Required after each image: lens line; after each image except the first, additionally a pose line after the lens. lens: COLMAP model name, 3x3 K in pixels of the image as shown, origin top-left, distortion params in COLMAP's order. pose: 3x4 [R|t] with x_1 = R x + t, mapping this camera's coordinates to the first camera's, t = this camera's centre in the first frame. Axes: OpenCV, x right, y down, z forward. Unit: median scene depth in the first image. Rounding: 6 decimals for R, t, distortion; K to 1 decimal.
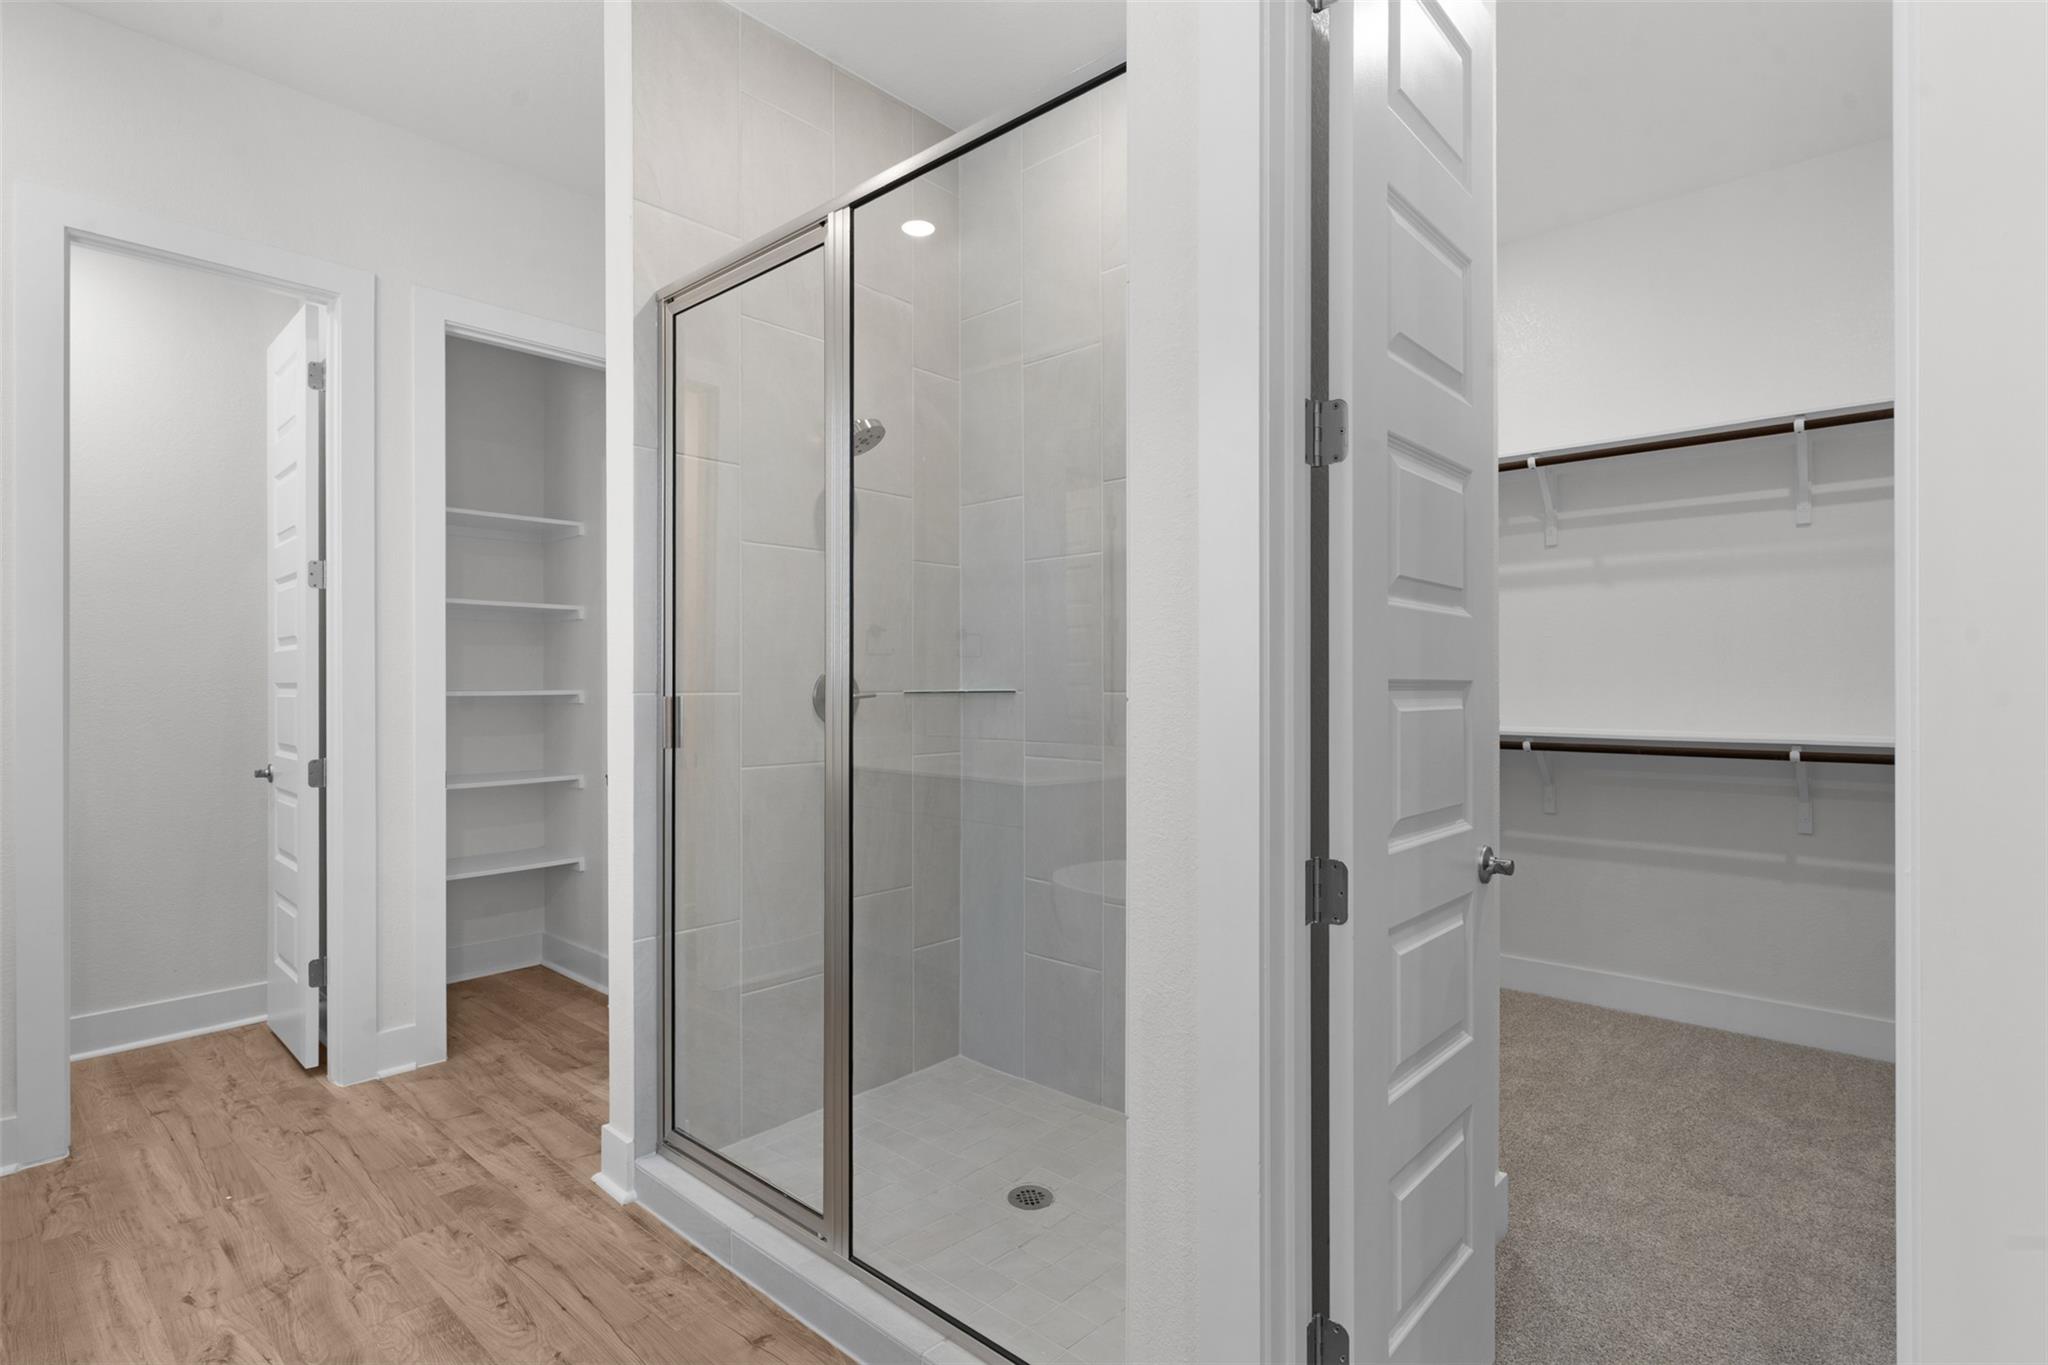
lens RADIAL K [[989.7, 0, 1027.0], [0, 989.7, 690.1], [0, 0, 1]] dist [0.003113, 0.000517]
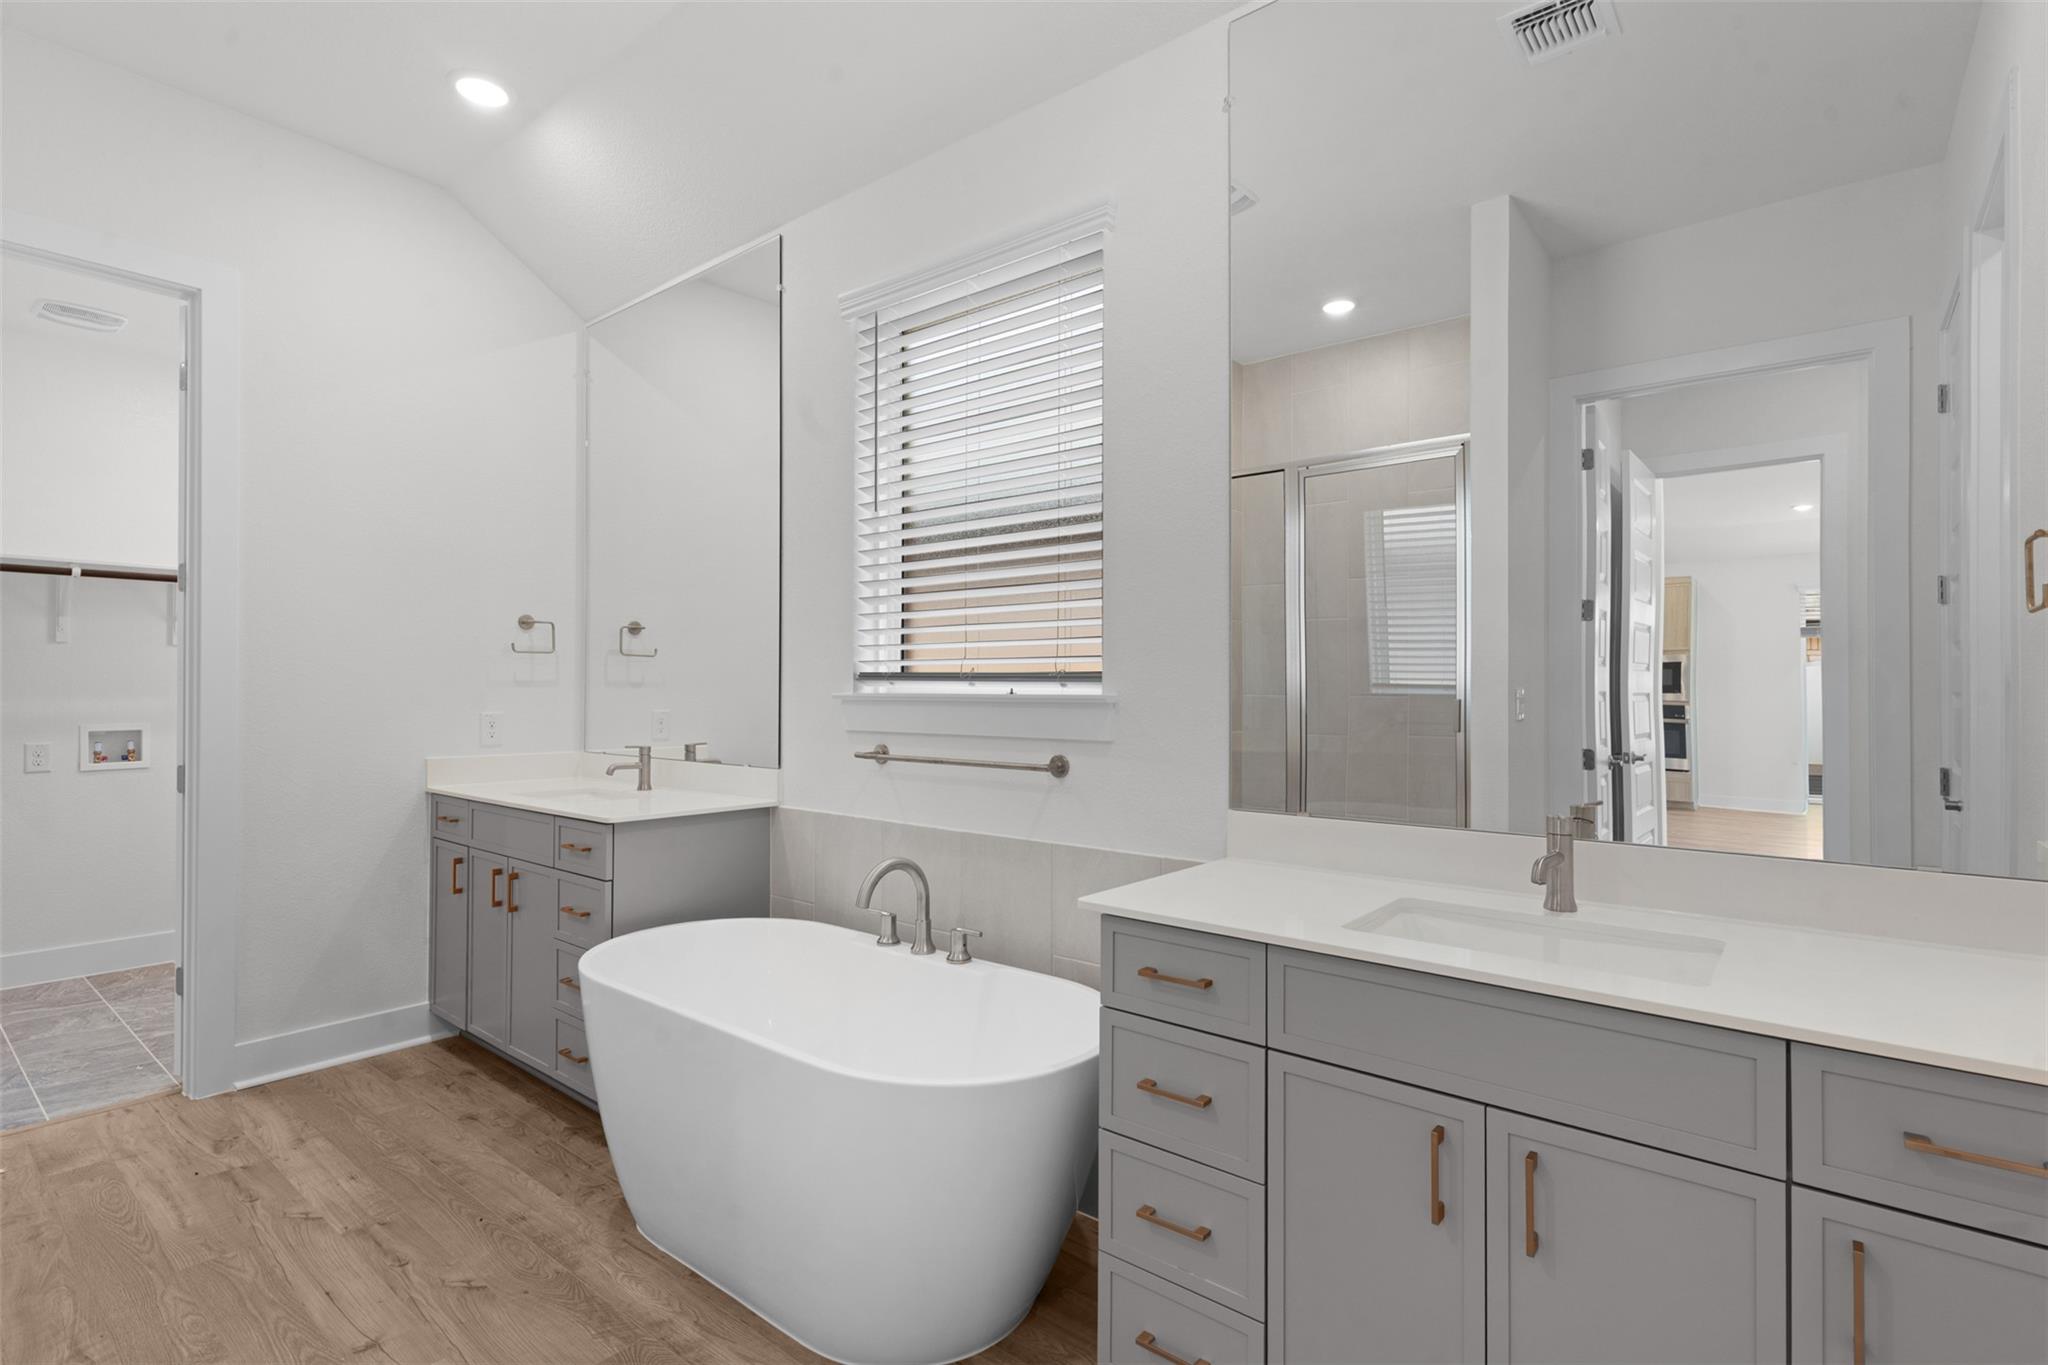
lens RADIAL K [[989.7, 0, 1015.4], [0, 989.7, 686.4], [0, 0, 1]] dist [0.003113, 0.000517]
pose [[-0.999607, 0.001181, -0.028008, -1.743238], [0.001475, 0.999944, -0.010485, 0.012108], [0.027994, -0.010522, -0.999553, 2.070002]]
